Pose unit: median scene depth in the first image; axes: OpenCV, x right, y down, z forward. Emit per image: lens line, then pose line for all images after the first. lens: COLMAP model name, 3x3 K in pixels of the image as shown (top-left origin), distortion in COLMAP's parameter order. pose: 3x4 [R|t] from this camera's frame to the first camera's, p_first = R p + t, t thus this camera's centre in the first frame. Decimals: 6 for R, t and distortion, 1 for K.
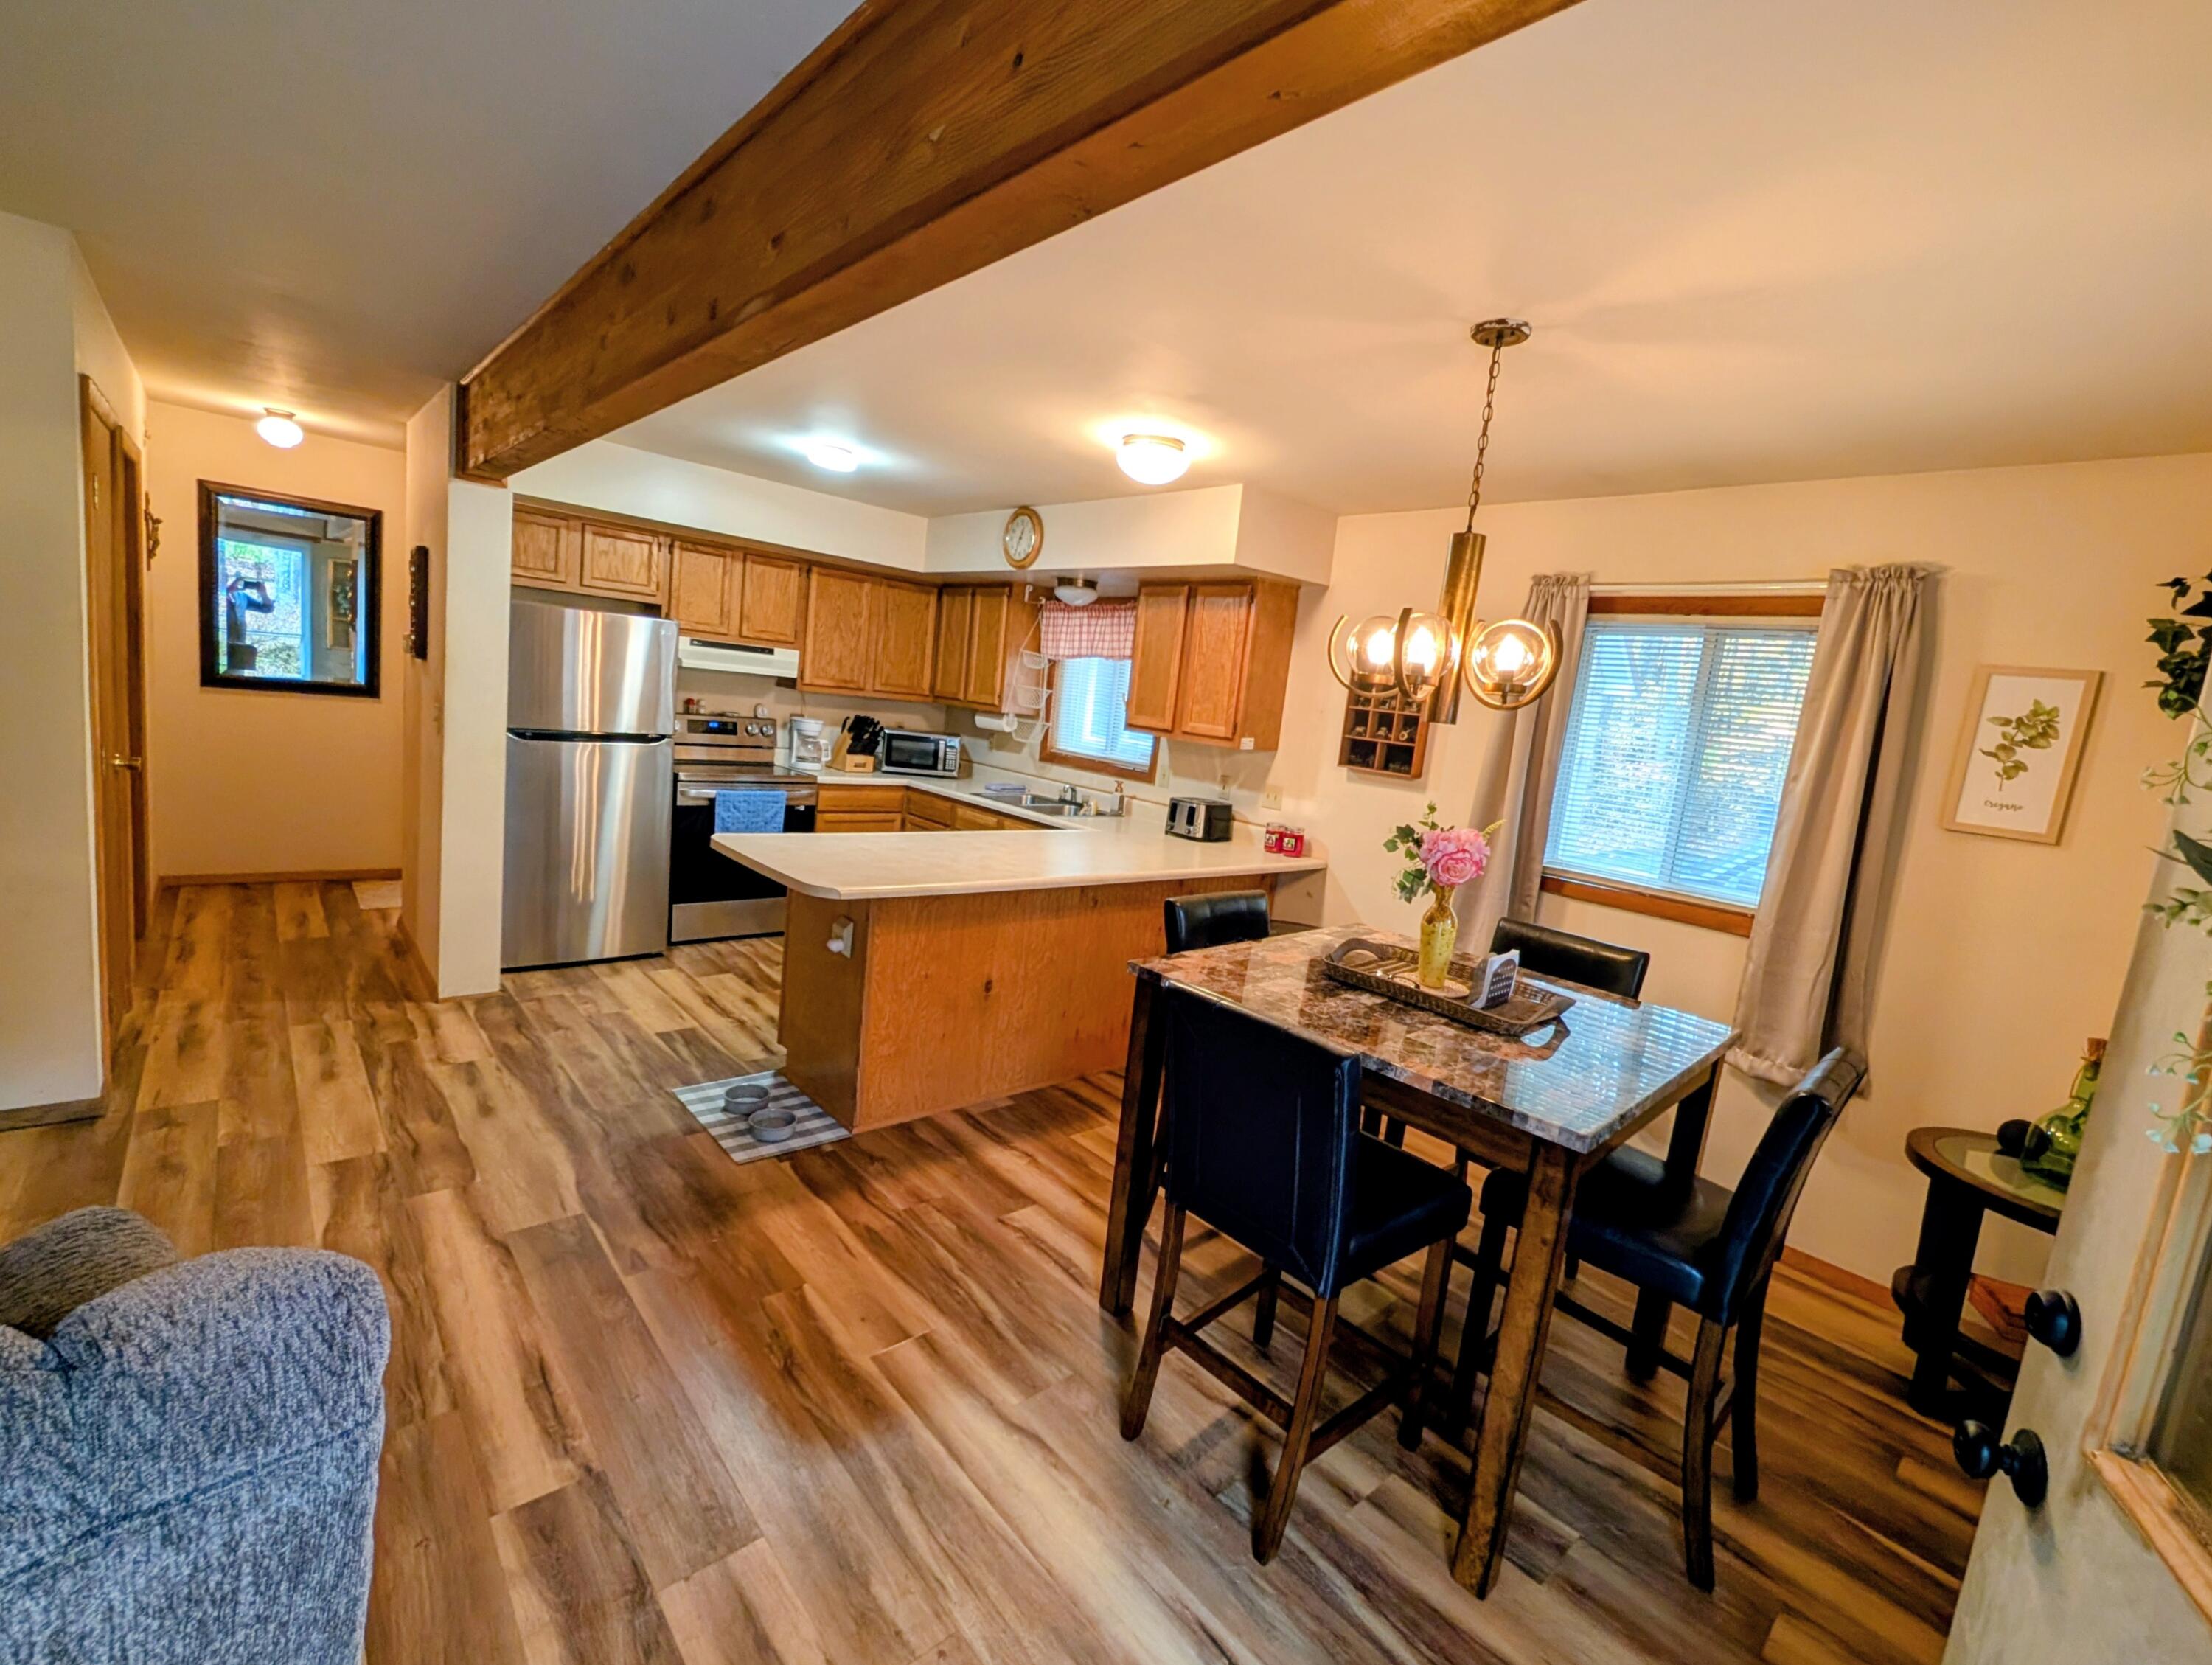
lens RADIAL K [[942.4, 0, 1106.0], [0, 942.4, 832.5], [0, 0, 1]] dist [-0.001044, -0.000300]
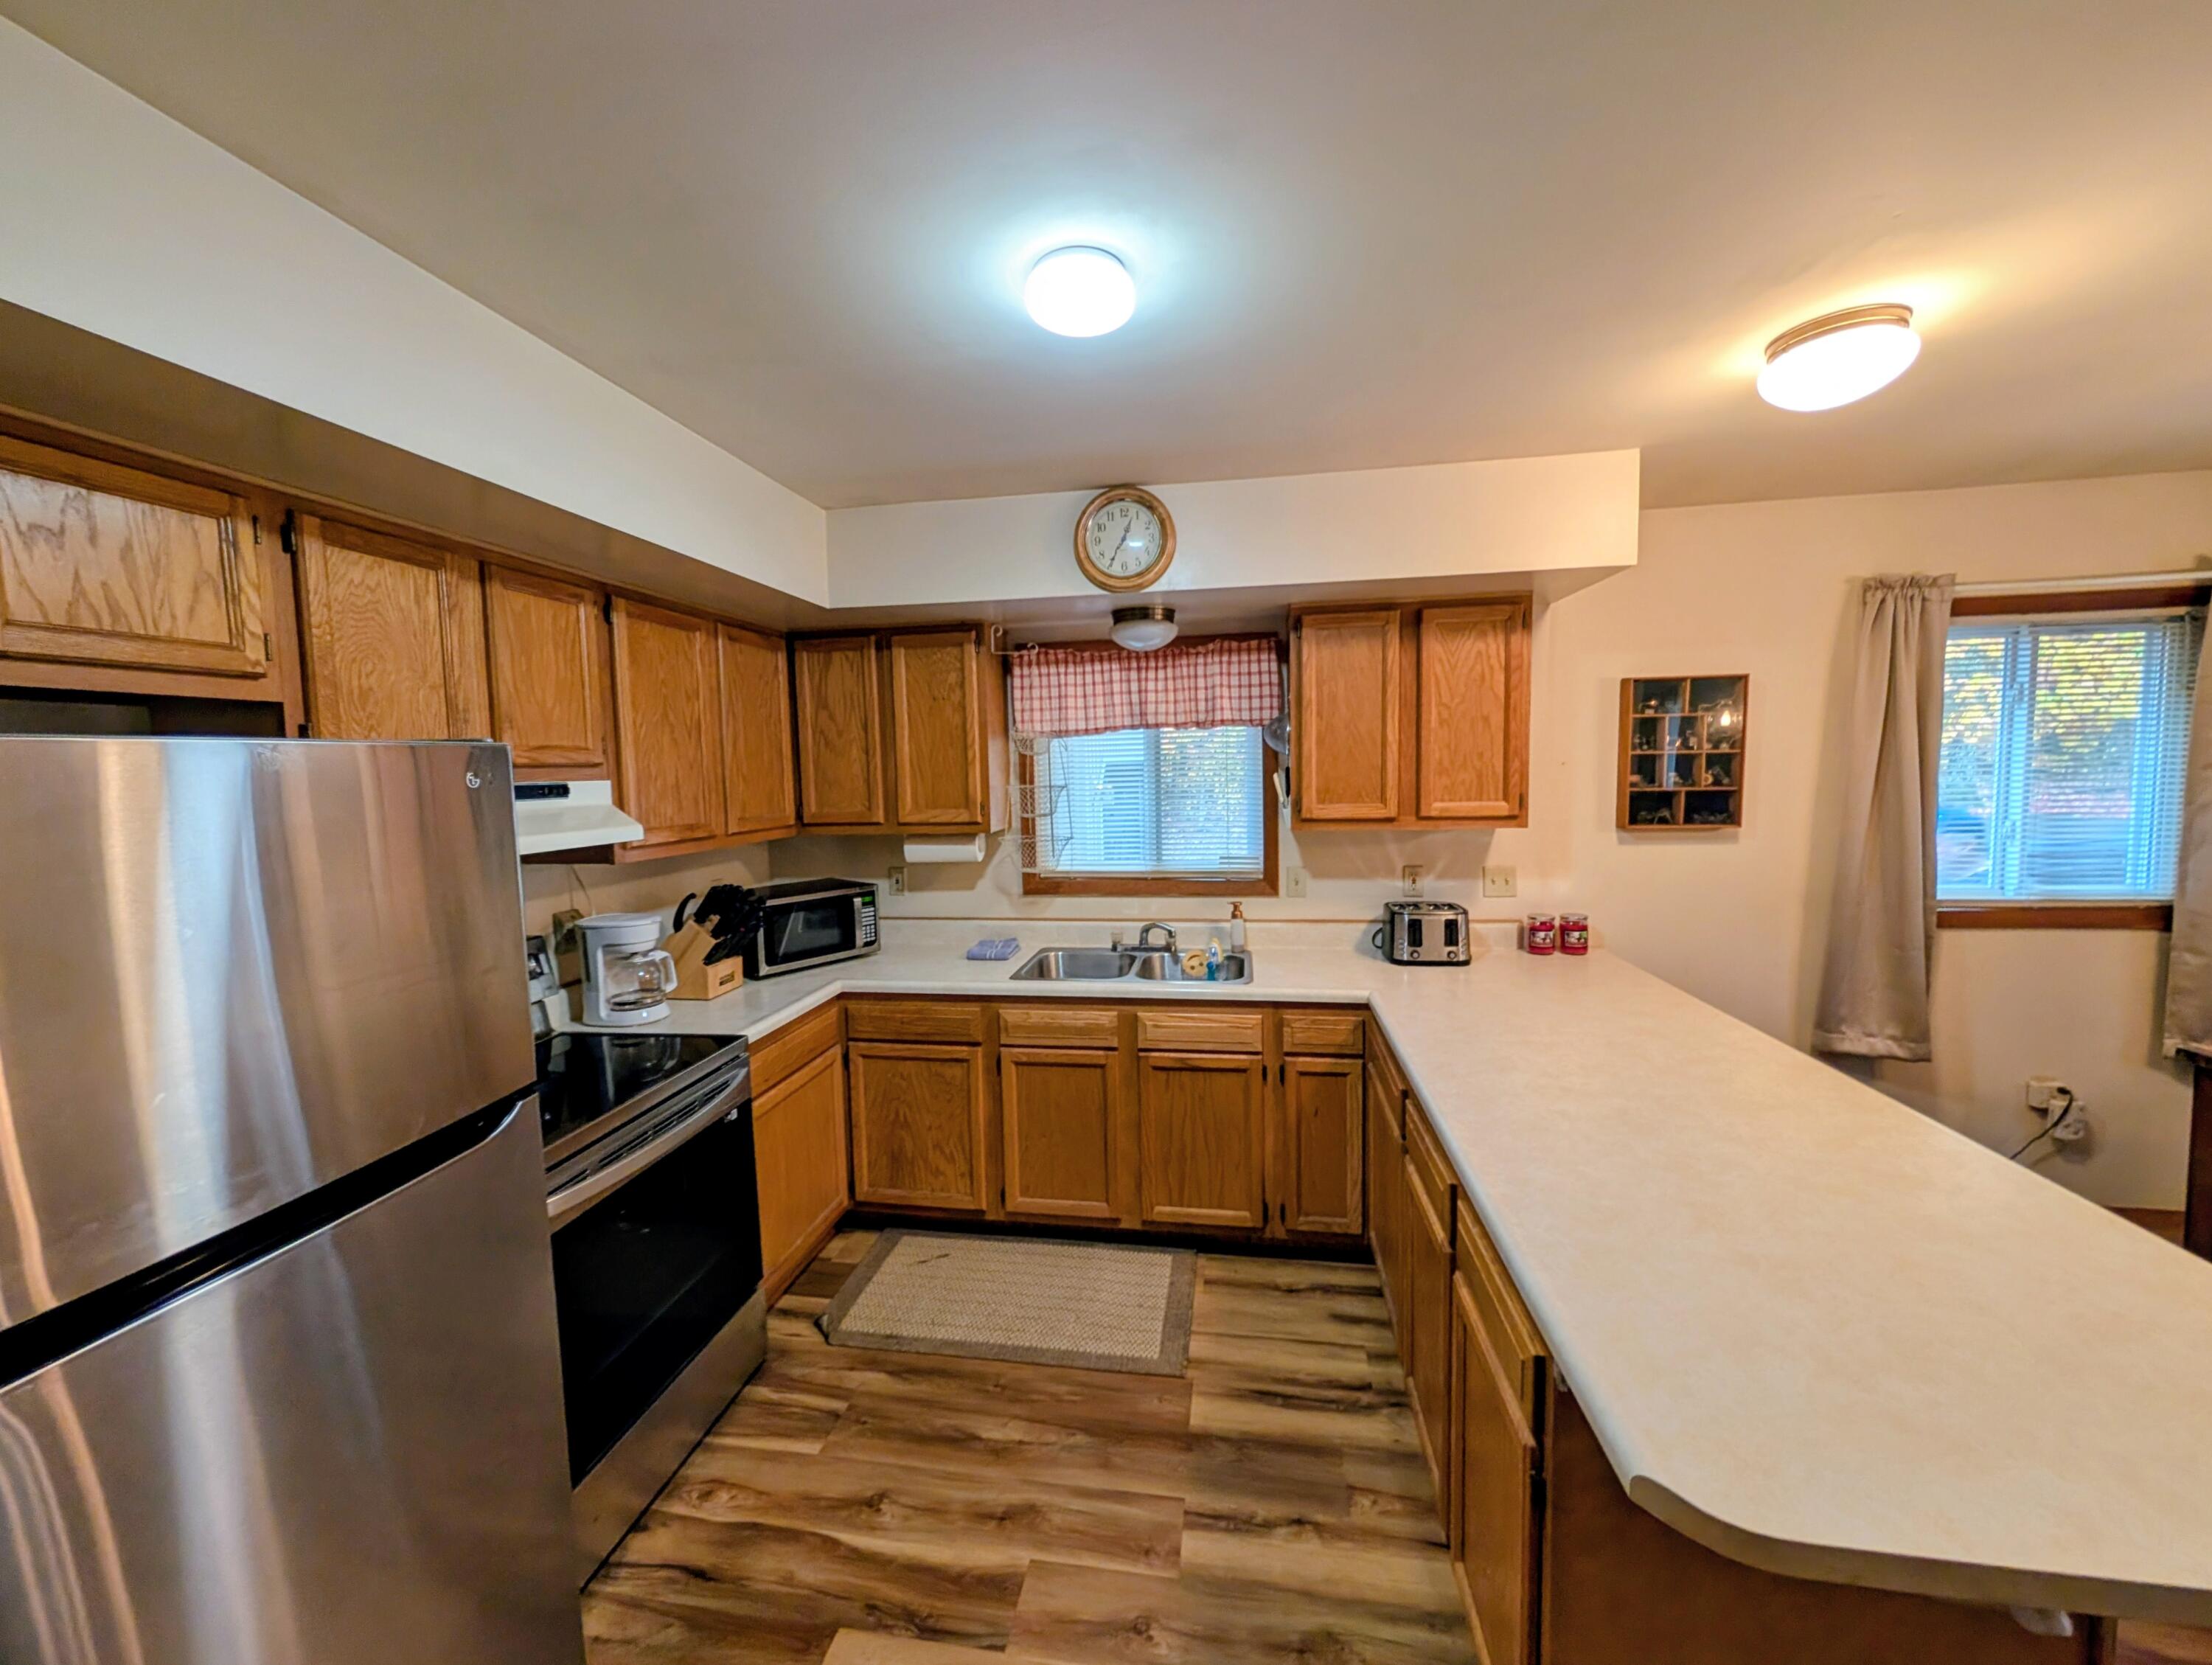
lens RADIAL K [[838.1, 0, 1106.0], [0, 838.1, 832.5], [0, 0, 1]] dist [-0.001353, -0.000188]
pose [[0.778357, -0.177087, 0.602329, -0.432839], [0.197611, 0.979736, 0.032685, -0.148948], [-0.595911, 0.093586, 0.797579, 0.594147]]
